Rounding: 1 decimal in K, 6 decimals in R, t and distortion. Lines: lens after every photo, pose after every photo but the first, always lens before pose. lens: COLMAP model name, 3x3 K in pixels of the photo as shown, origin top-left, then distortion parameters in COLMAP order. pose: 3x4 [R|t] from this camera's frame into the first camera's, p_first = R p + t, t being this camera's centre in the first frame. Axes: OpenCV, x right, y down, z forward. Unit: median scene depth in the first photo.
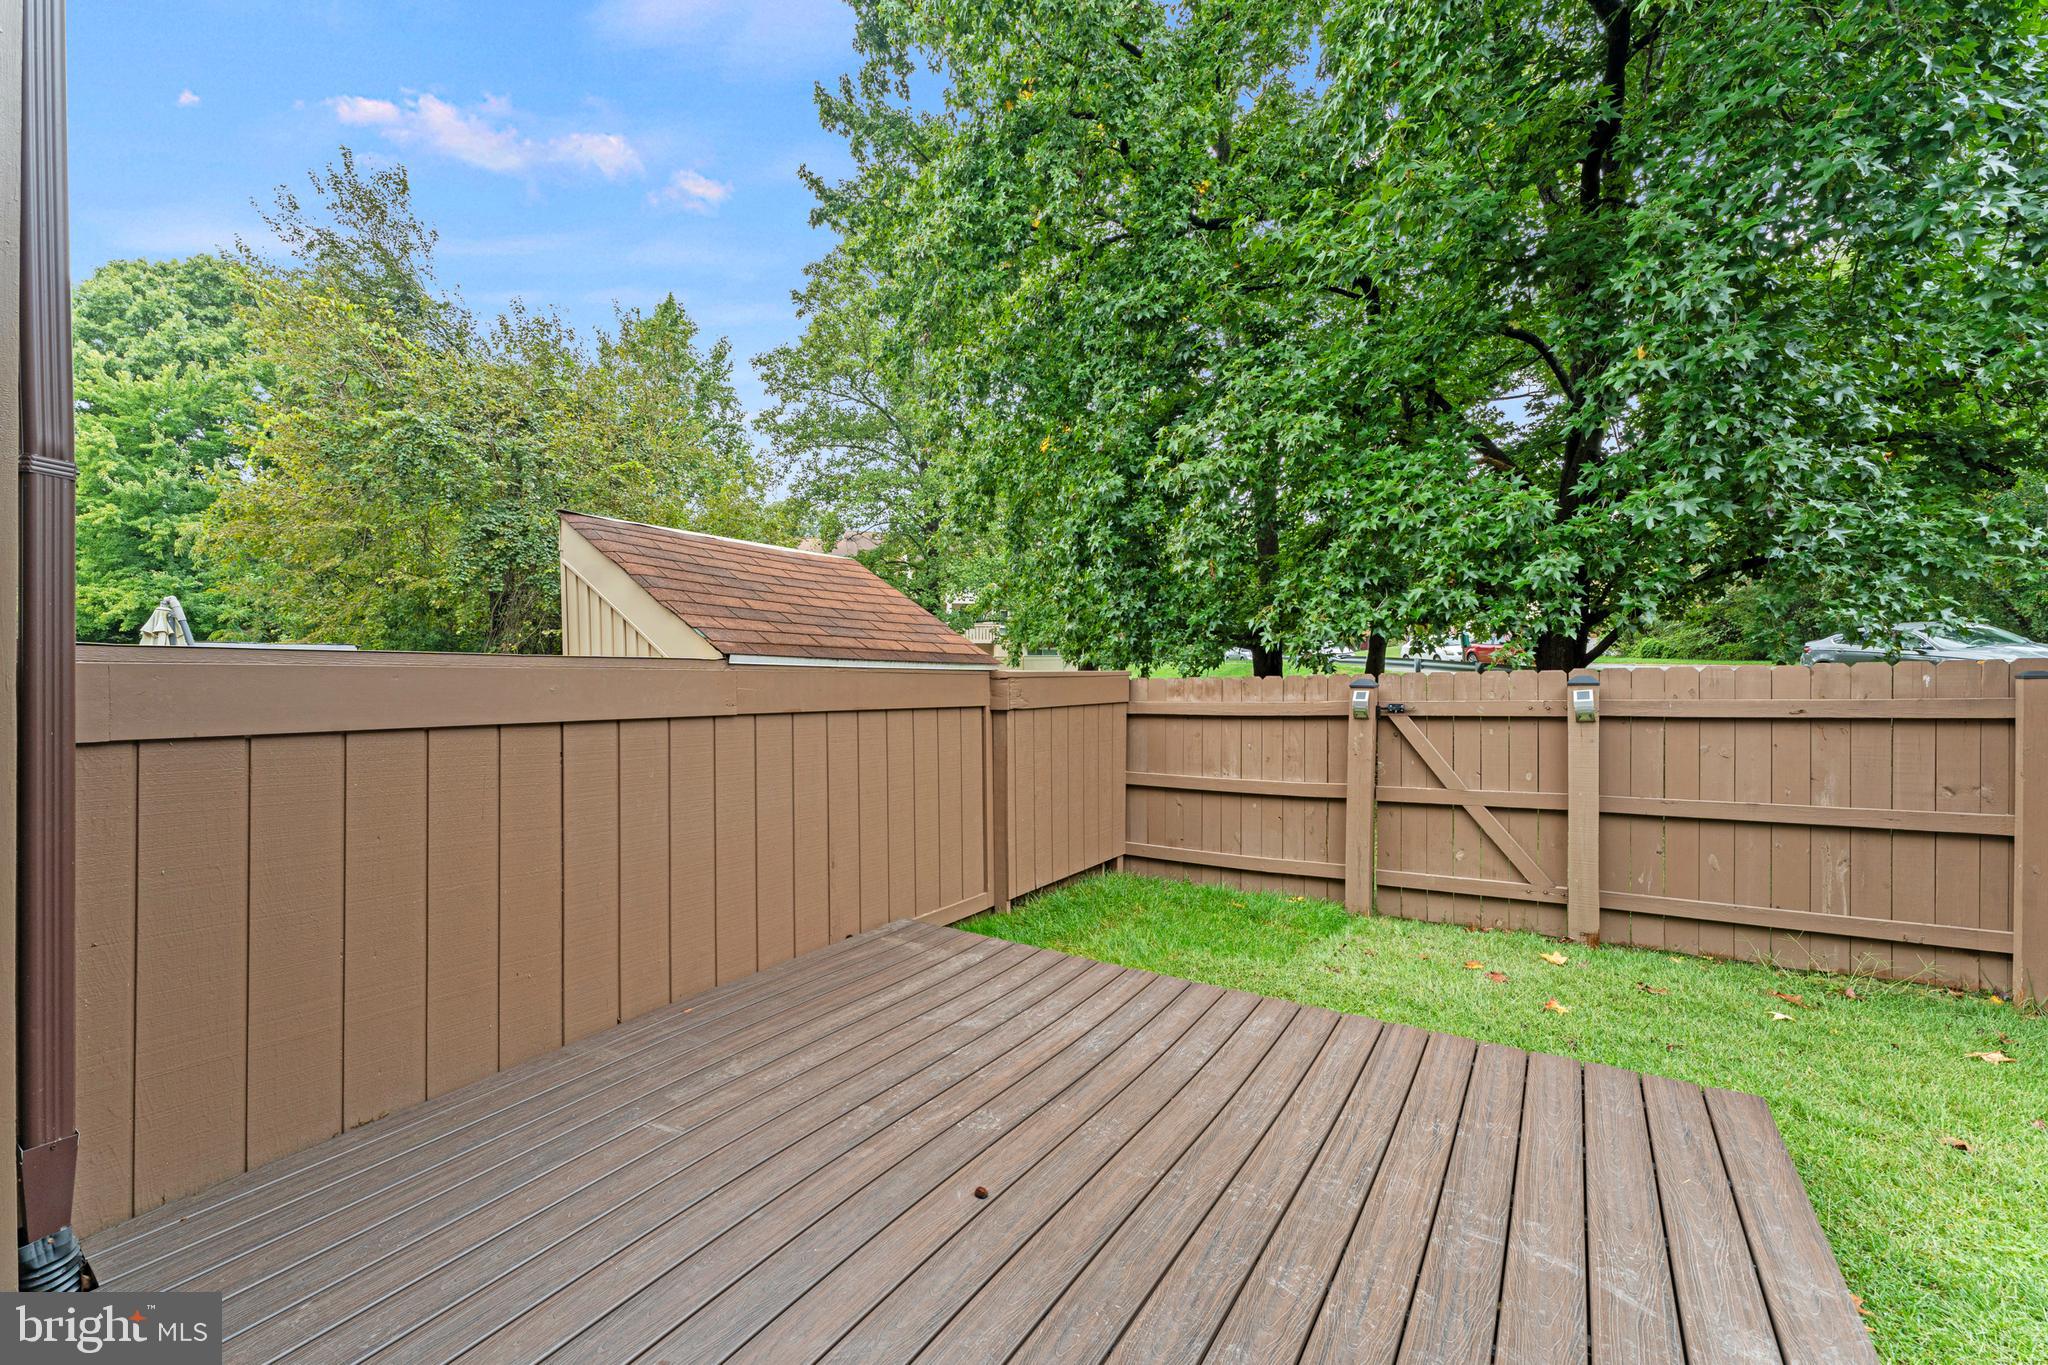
lens RADIAL K [[823.3, 0, 1022.9], [0, 823.3, 682.6], [0, 0, 1]] dist [-0.002968, 0.001098]
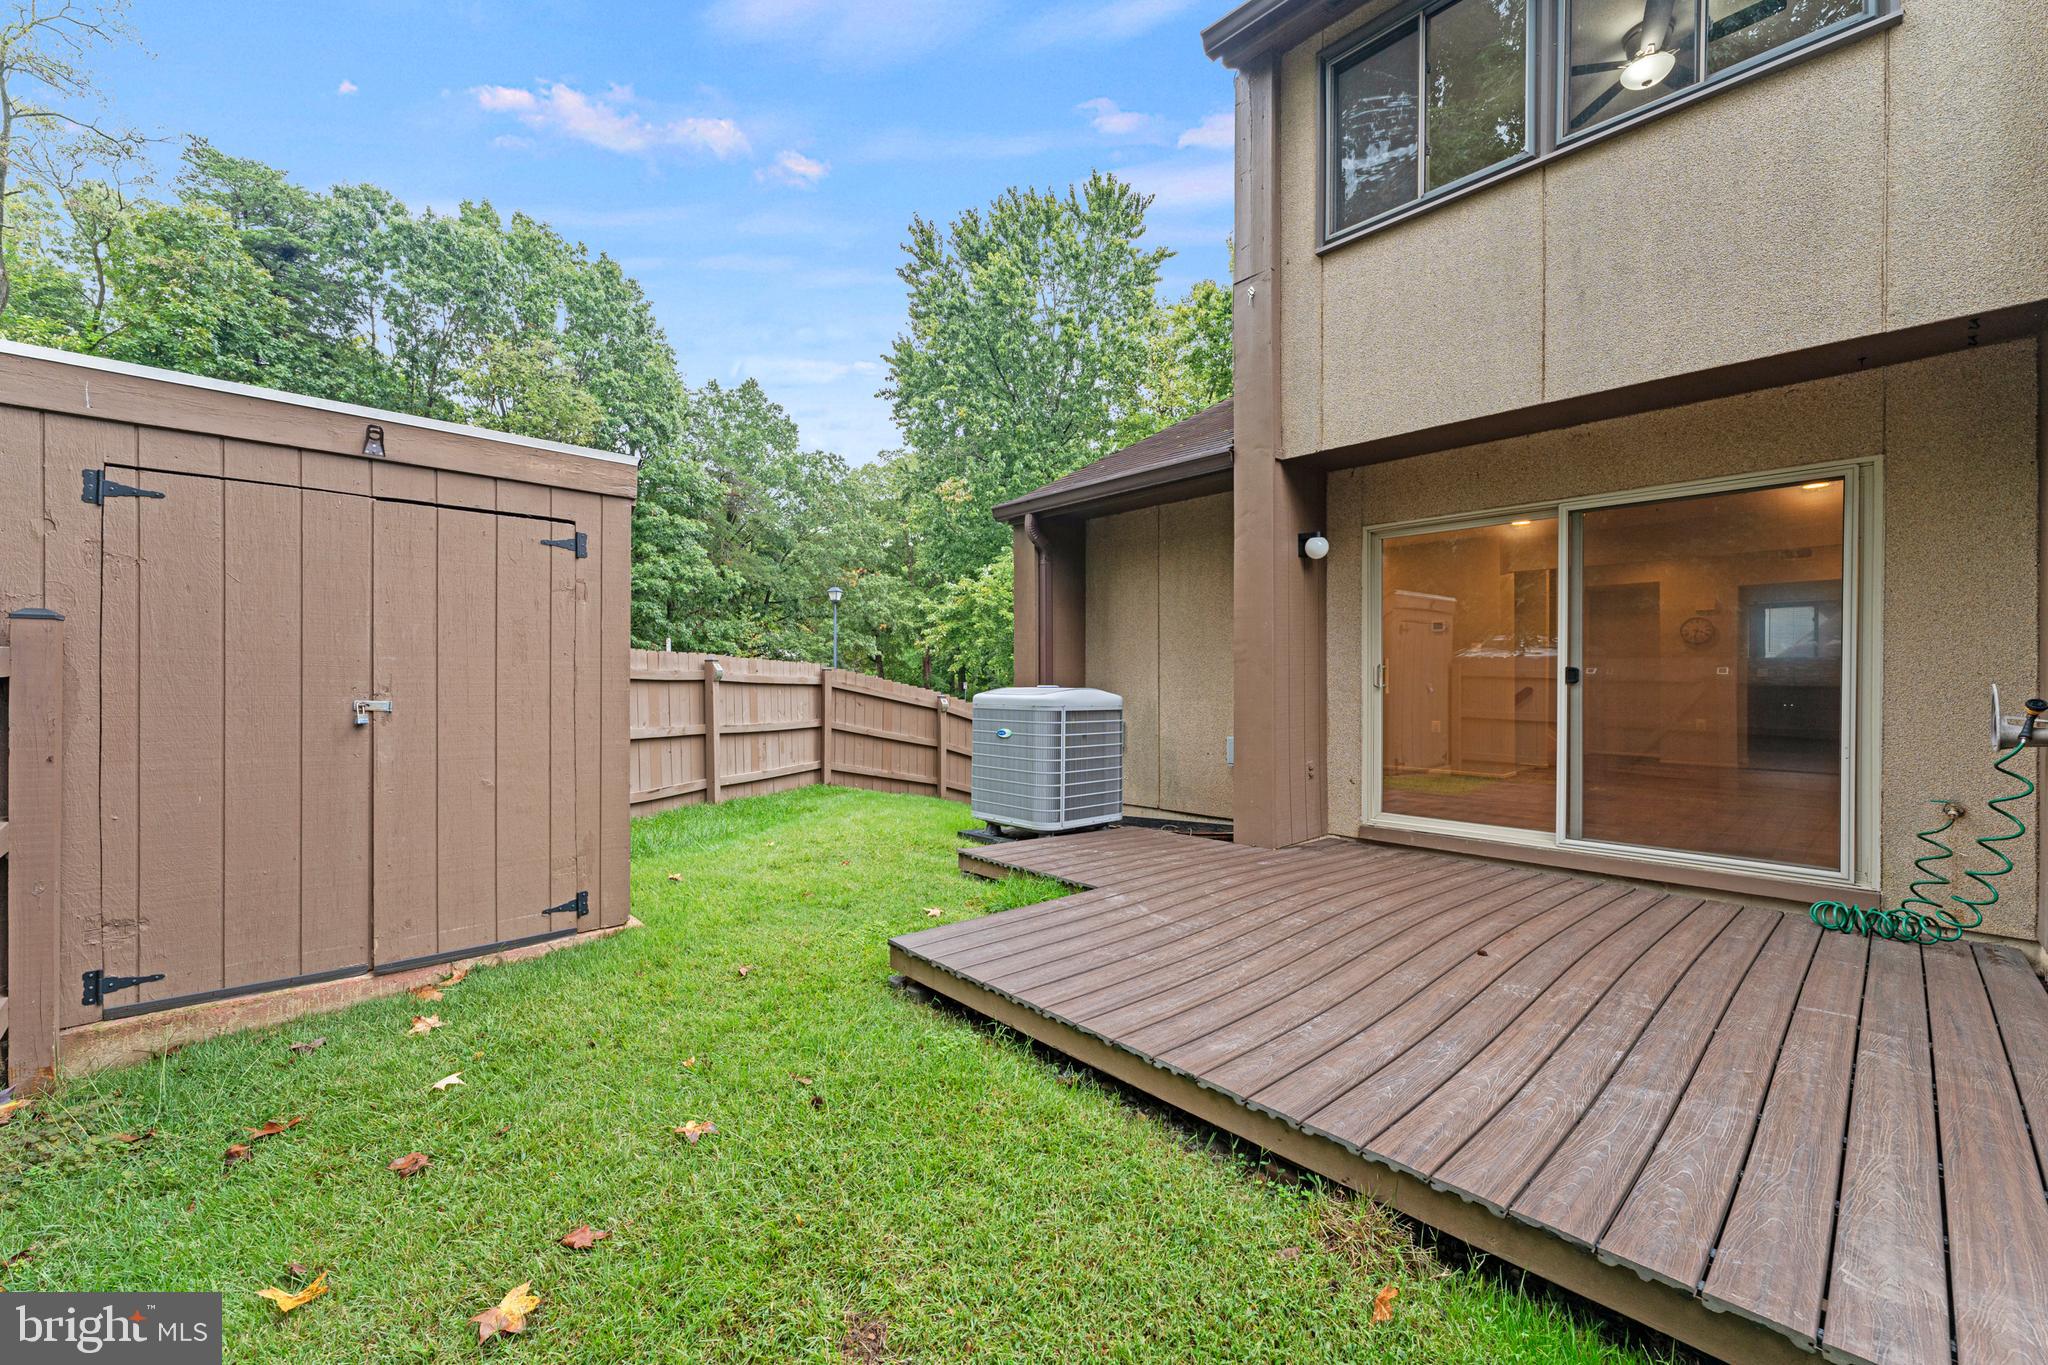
lens RADIAL K [[823.3, 0, 1020.3], [0, 823.3, 680.7], [0, 0, 1]] dist [-0.002968, 0.001098]
pose [[-0.973866, 0.001351, 0.227119, 0.352935], [0.002577, 0.999984, 0.005099, 0.067395], [-0.227108, 0.005551, -0.973854, 2.117333]]
